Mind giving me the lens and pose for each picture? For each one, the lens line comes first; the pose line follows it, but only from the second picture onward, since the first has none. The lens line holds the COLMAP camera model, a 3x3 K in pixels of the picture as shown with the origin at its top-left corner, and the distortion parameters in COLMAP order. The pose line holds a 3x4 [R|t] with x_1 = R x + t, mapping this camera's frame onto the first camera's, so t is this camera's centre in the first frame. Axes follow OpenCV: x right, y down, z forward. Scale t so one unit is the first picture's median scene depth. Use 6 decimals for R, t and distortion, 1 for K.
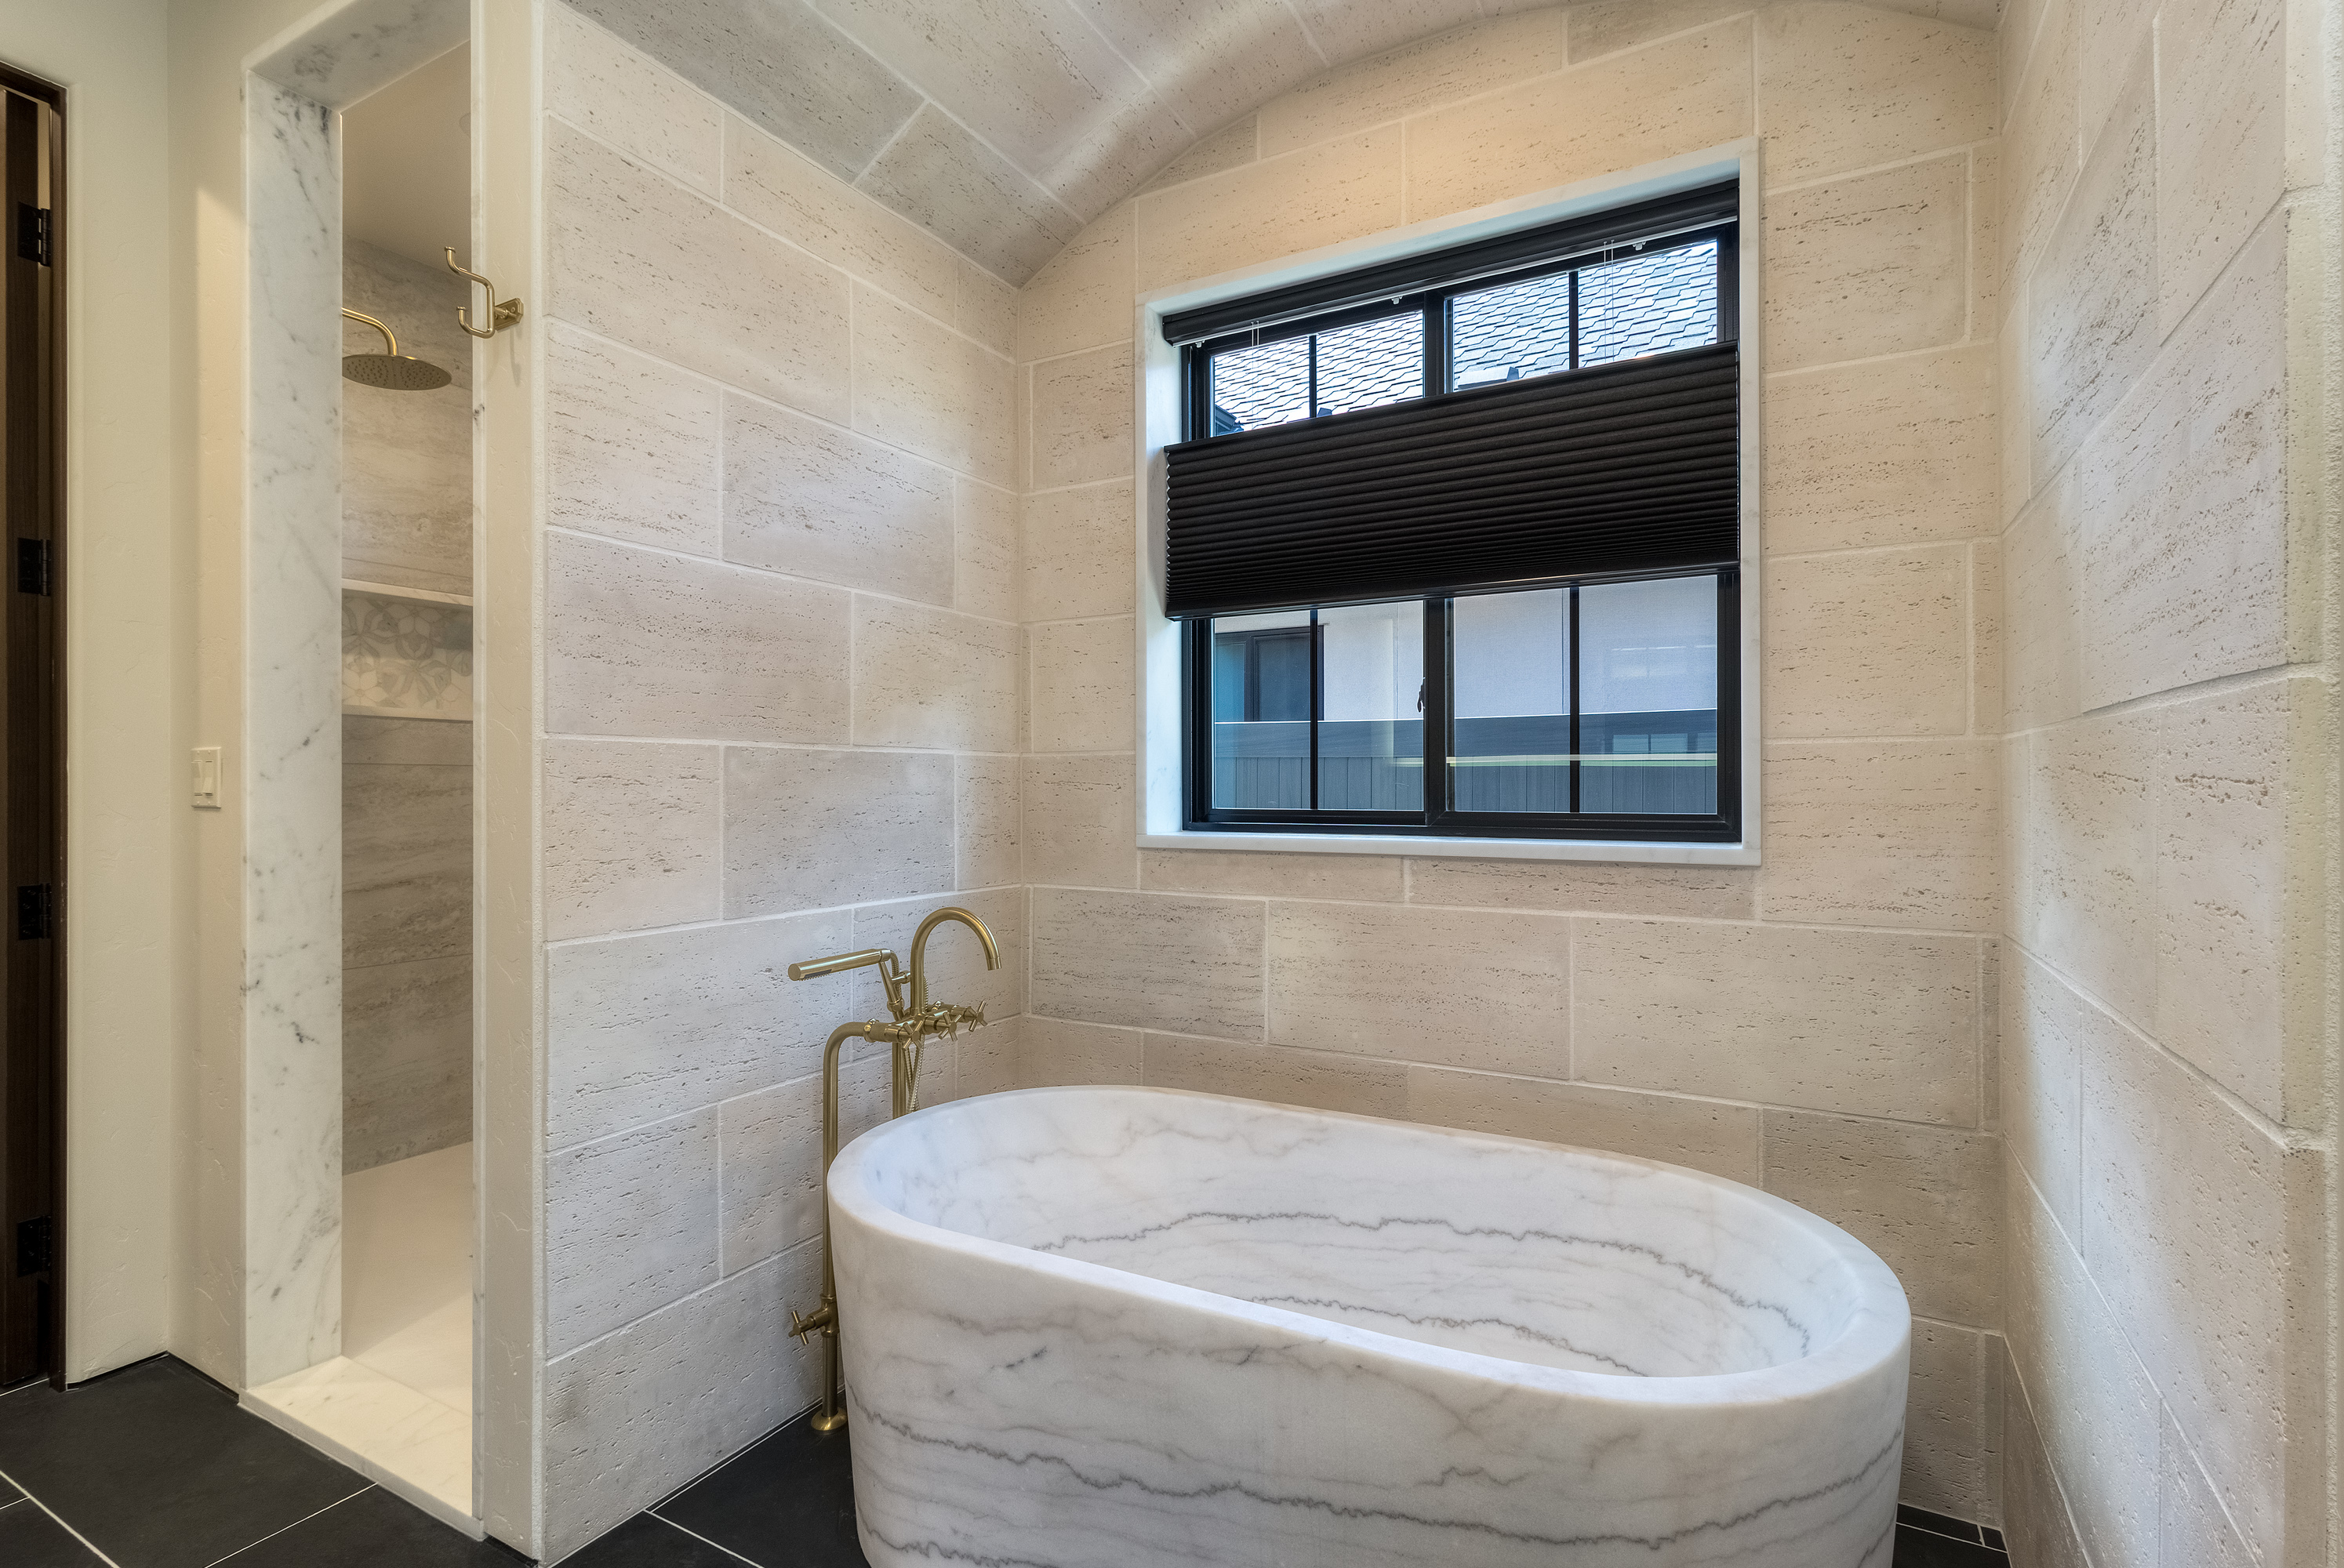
lens RADIAL K [[1126.3, 0, 1171.3], [0, 1126.3, 786.8], [0, 0, 1]] dist [0.001075, 0.000311]
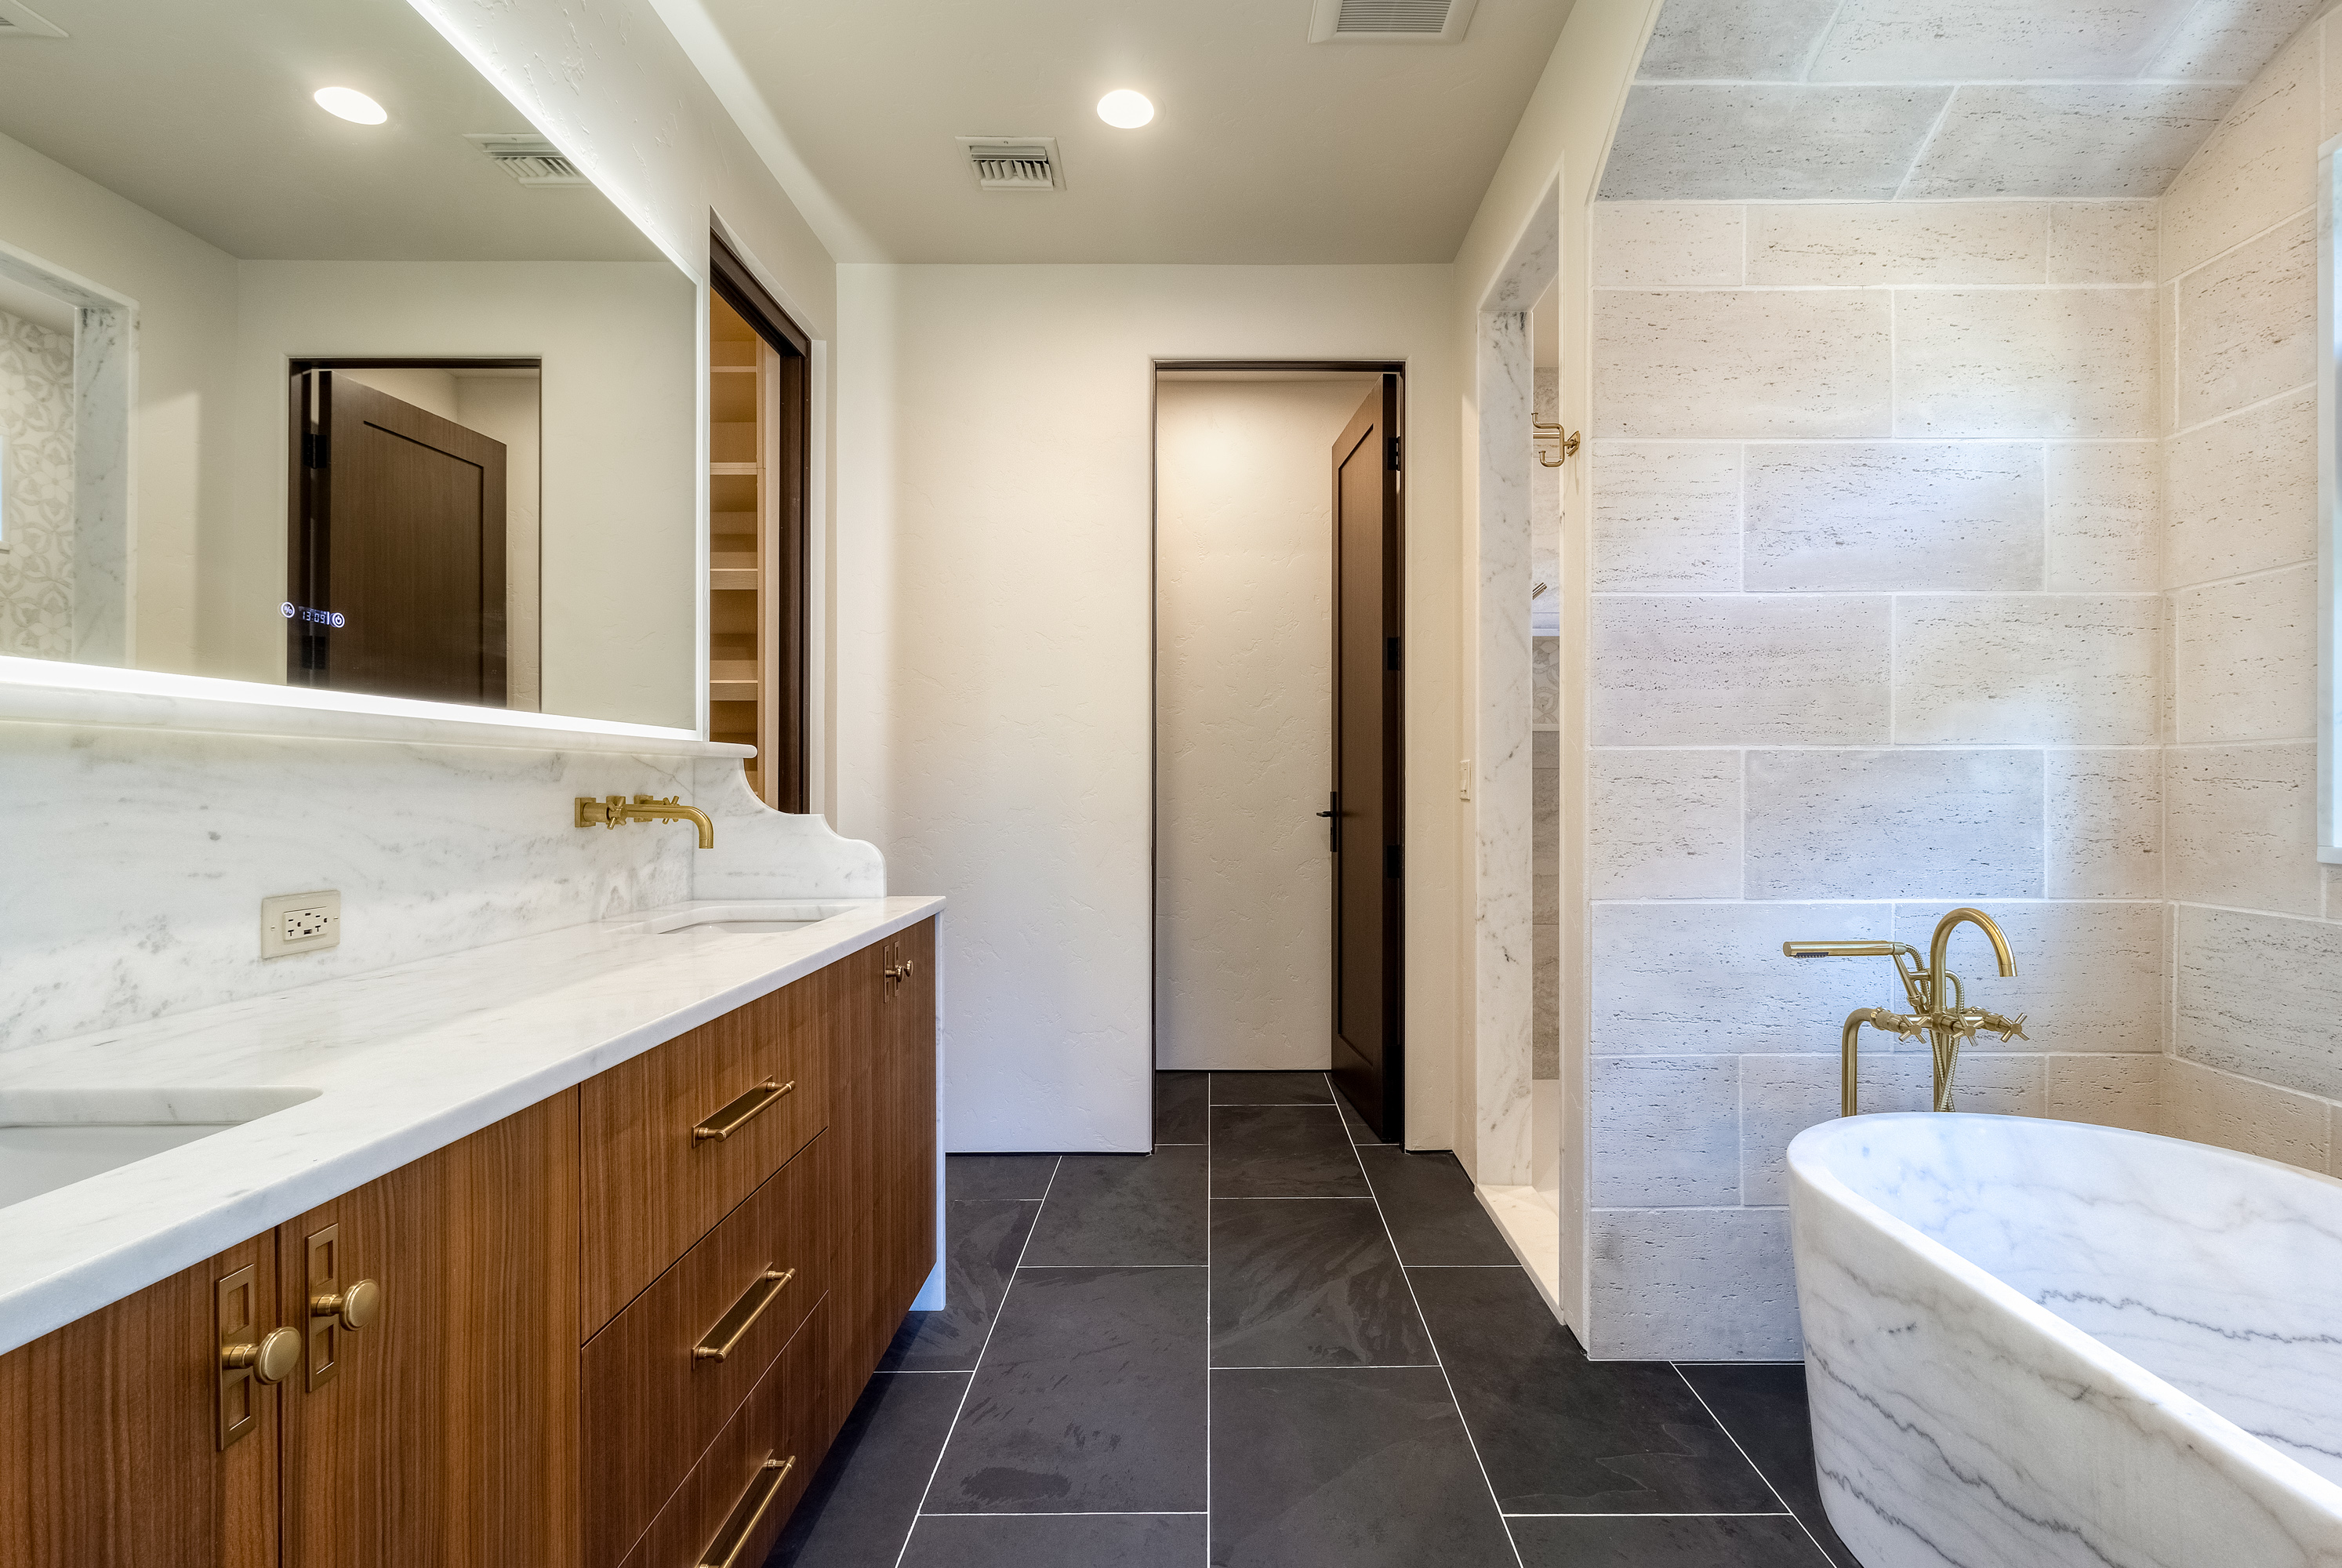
lens RADIAL K [[1125.4, 0, 1170.3], [0, 1125.4, 786.8], [0, 0, 1]] dist [0.001075, 0.000311]
pose [[0.459830, -0.001074, -0.888006, 0.340777], [0.001184, 0.999999, -0.000596, 0.001383], [0.888006, -0.000778, 0.459831, -0.061405]]
